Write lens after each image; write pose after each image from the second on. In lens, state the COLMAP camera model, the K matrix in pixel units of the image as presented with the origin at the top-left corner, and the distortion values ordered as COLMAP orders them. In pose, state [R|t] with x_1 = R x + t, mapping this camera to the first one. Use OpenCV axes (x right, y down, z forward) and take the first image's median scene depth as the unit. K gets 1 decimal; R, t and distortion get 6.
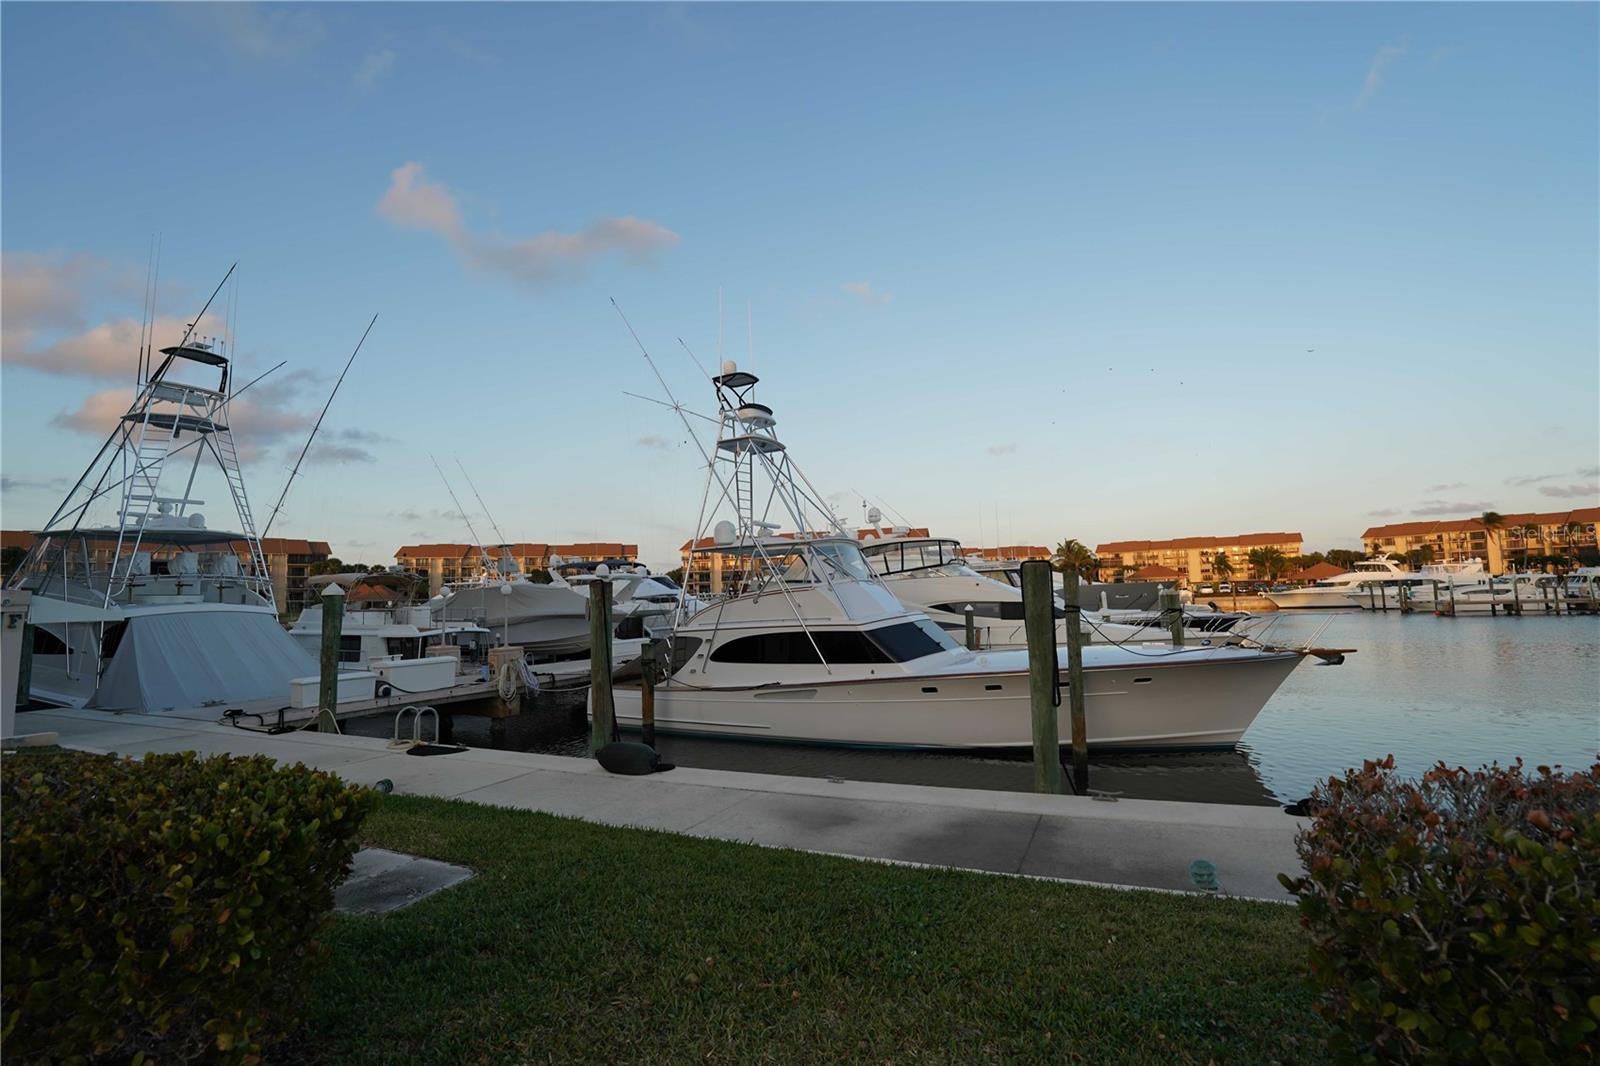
lens RADIAL K [[741.1, 0, 800.0], [0, 741.1, 533.0], [0, 0, 1]] dist [-0.072287, 0.026744]
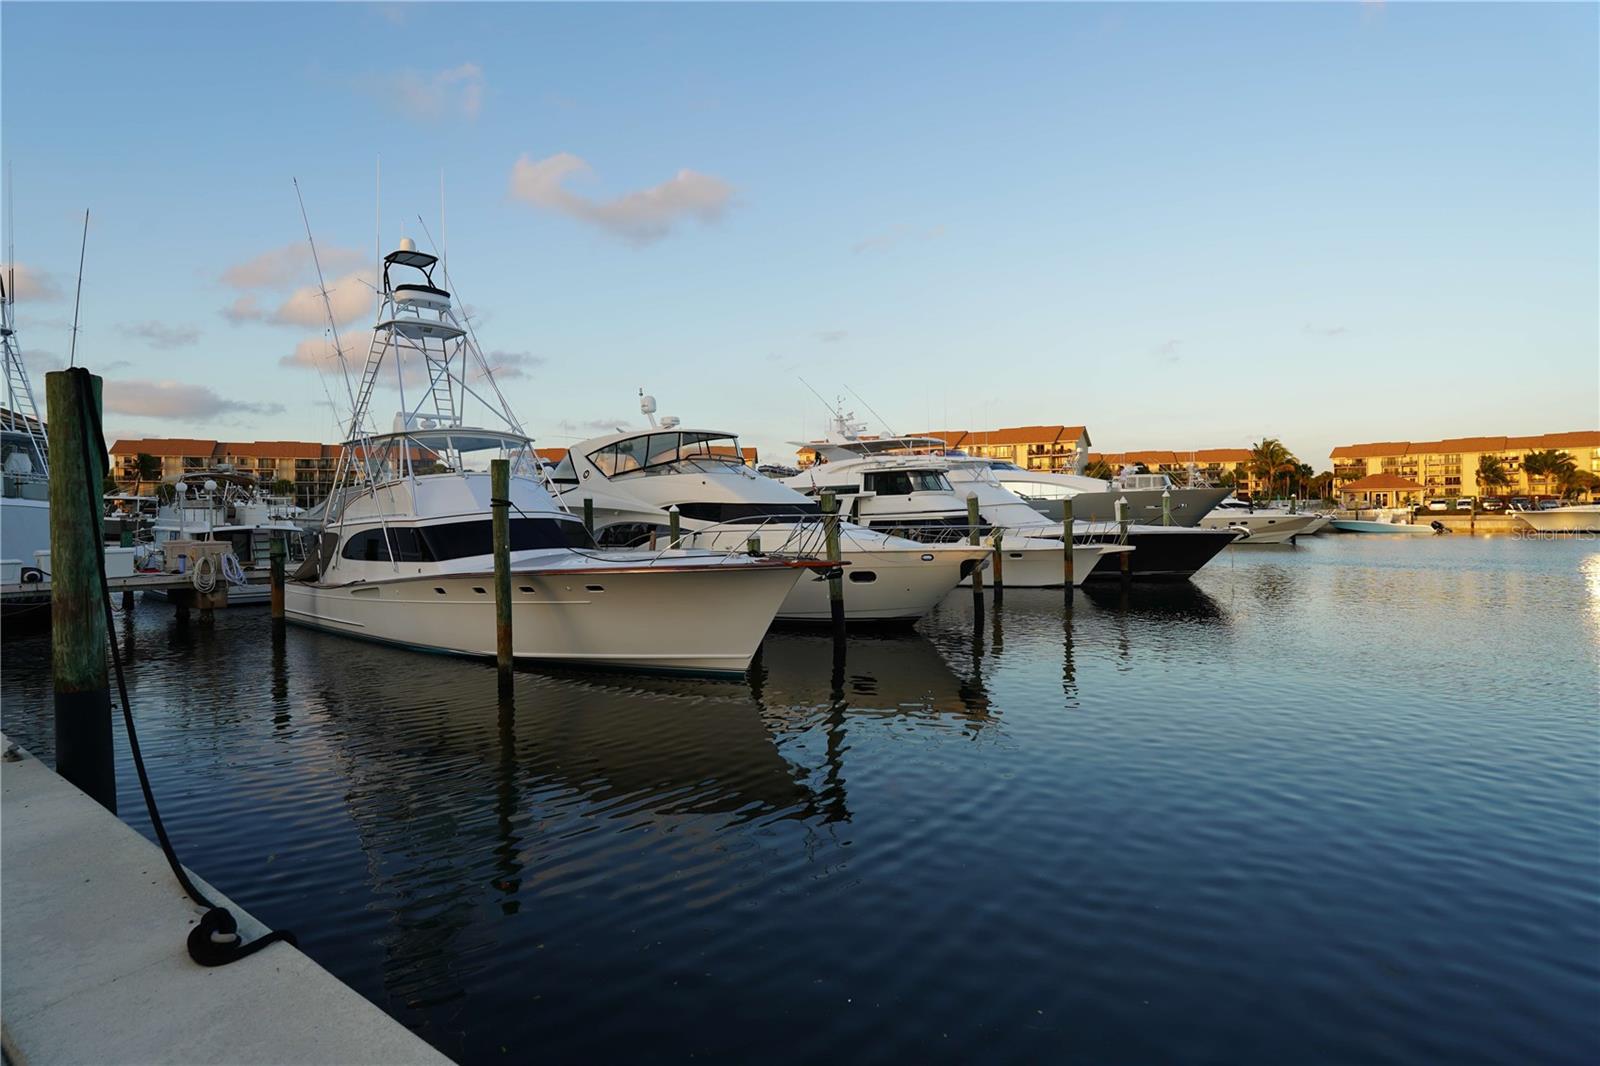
lens RADIAL K [[860.9, 0, 800.0], [0, 860.9, 533.0], [0, 0, 1]] dist [-0.049931, 0.000156]
pose [[0.975585, 0.015265, -0.219090, 0.116785], [0.009522, 0.993703, 0.111637, 0.003441], [0.219415, -0.110997, 0.969297, 0.008156]]
